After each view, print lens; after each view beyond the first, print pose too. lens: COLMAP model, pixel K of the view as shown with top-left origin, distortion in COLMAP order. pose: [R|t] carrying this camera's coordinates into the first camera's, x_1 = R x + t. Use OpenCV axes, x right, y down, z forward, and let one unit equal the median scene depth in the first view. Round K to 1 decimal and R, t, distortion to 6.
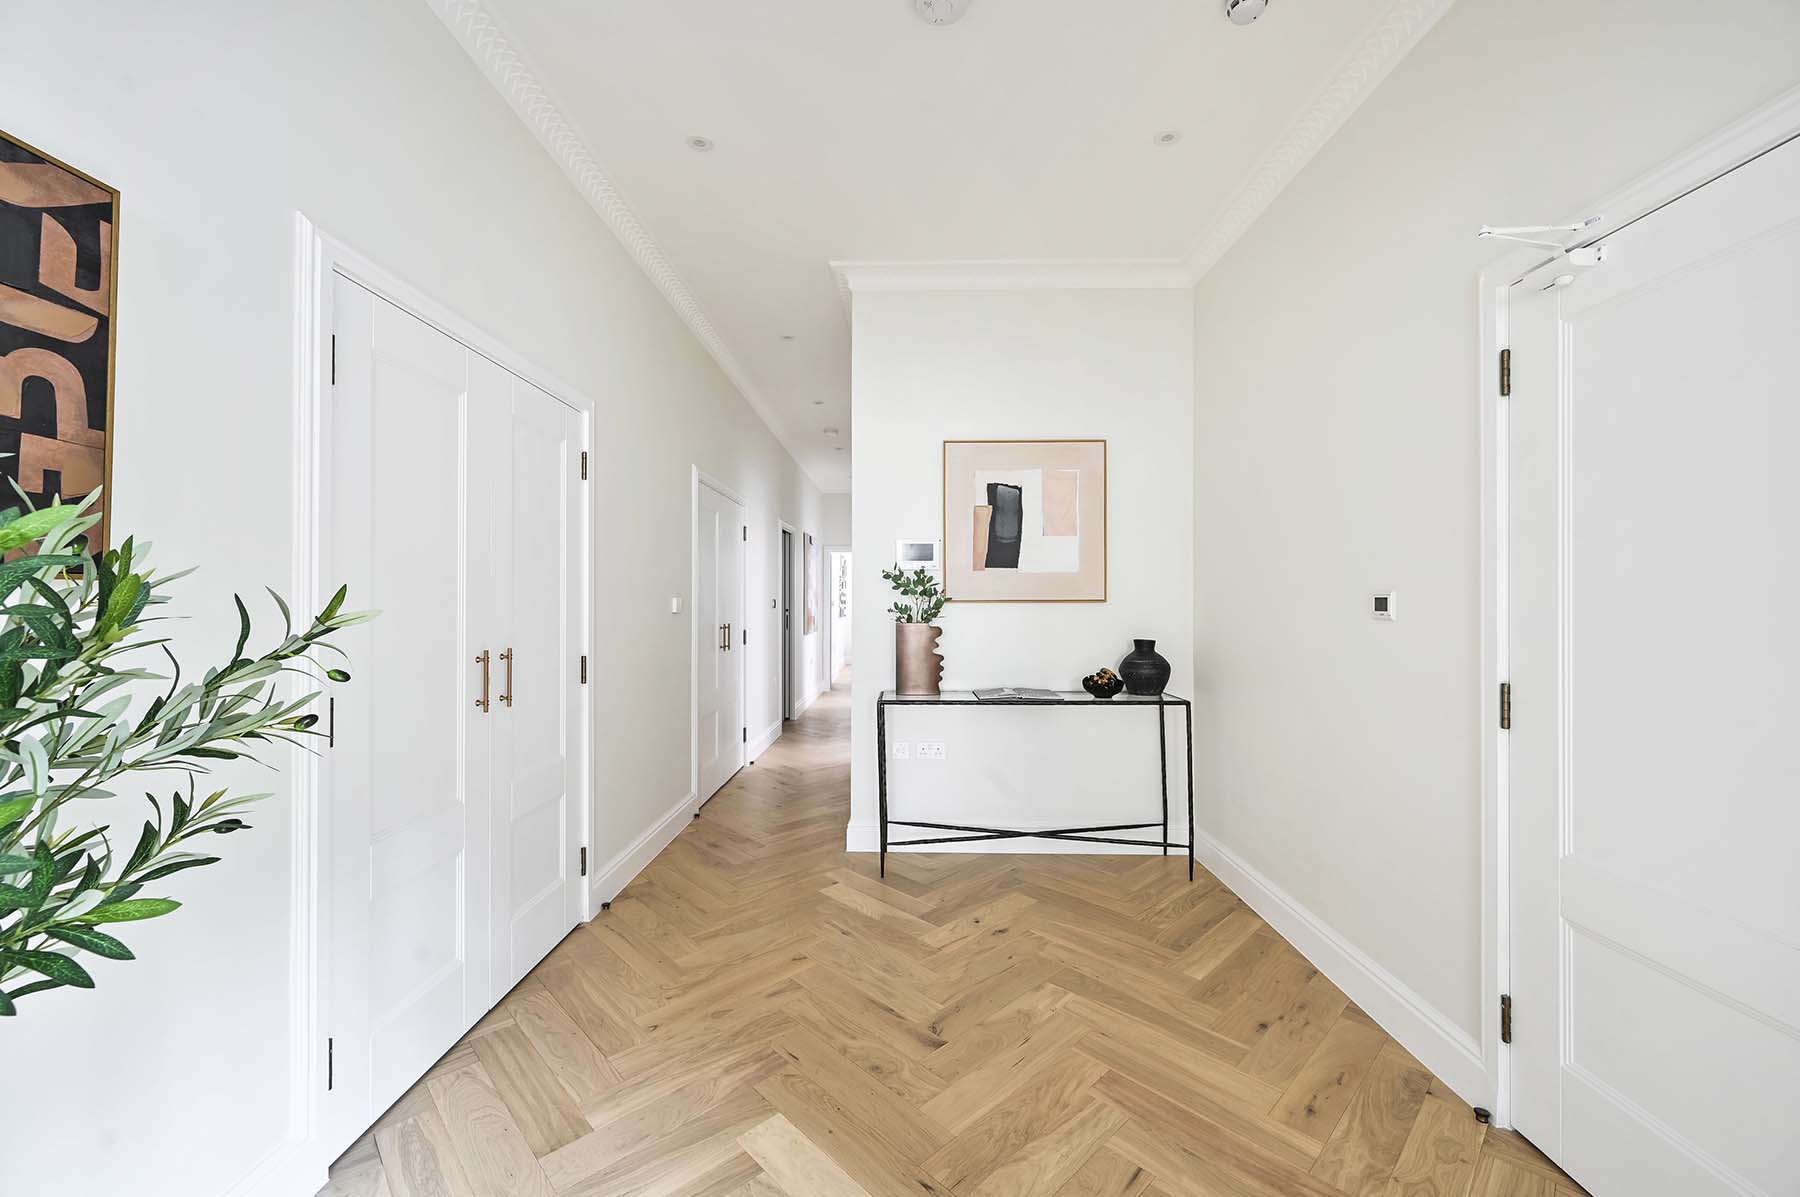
lens RADIAL K [[711.0, 0, 897.2], [0, 711.0, 598.7], [0, 0, 1]] dist [-0.000278, 0.000729]
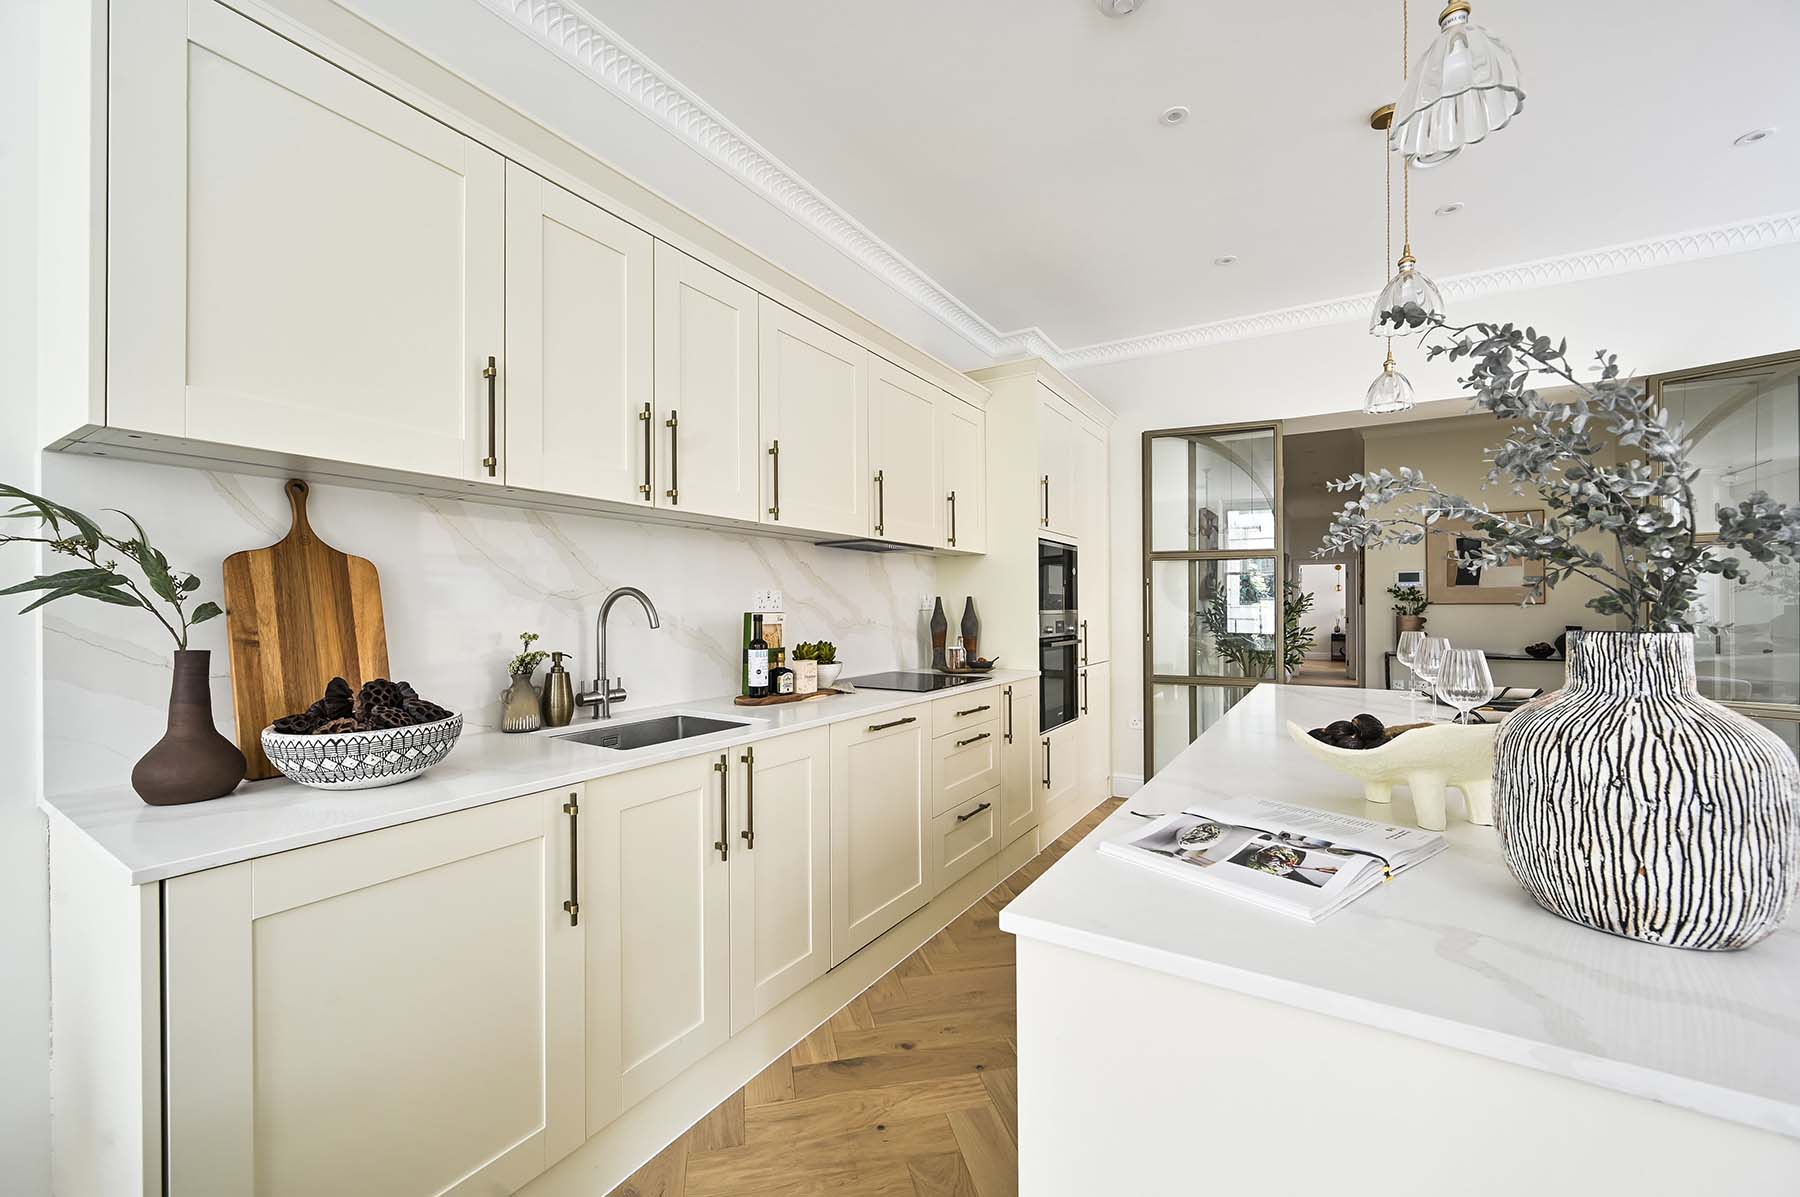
lens RADIAL K [[711.0, 0, 897.2], [0, 711.0, 598.7], [0, 0, 1]] dist [-0.000278, 0.000729]
pose [[0.857613, -0.009031, -0.514217, -0.165263], [0.005502, 0.999950, -0.008385, -0.002057], [0.514267, 0.004362, 0.857619, -1.293151]]
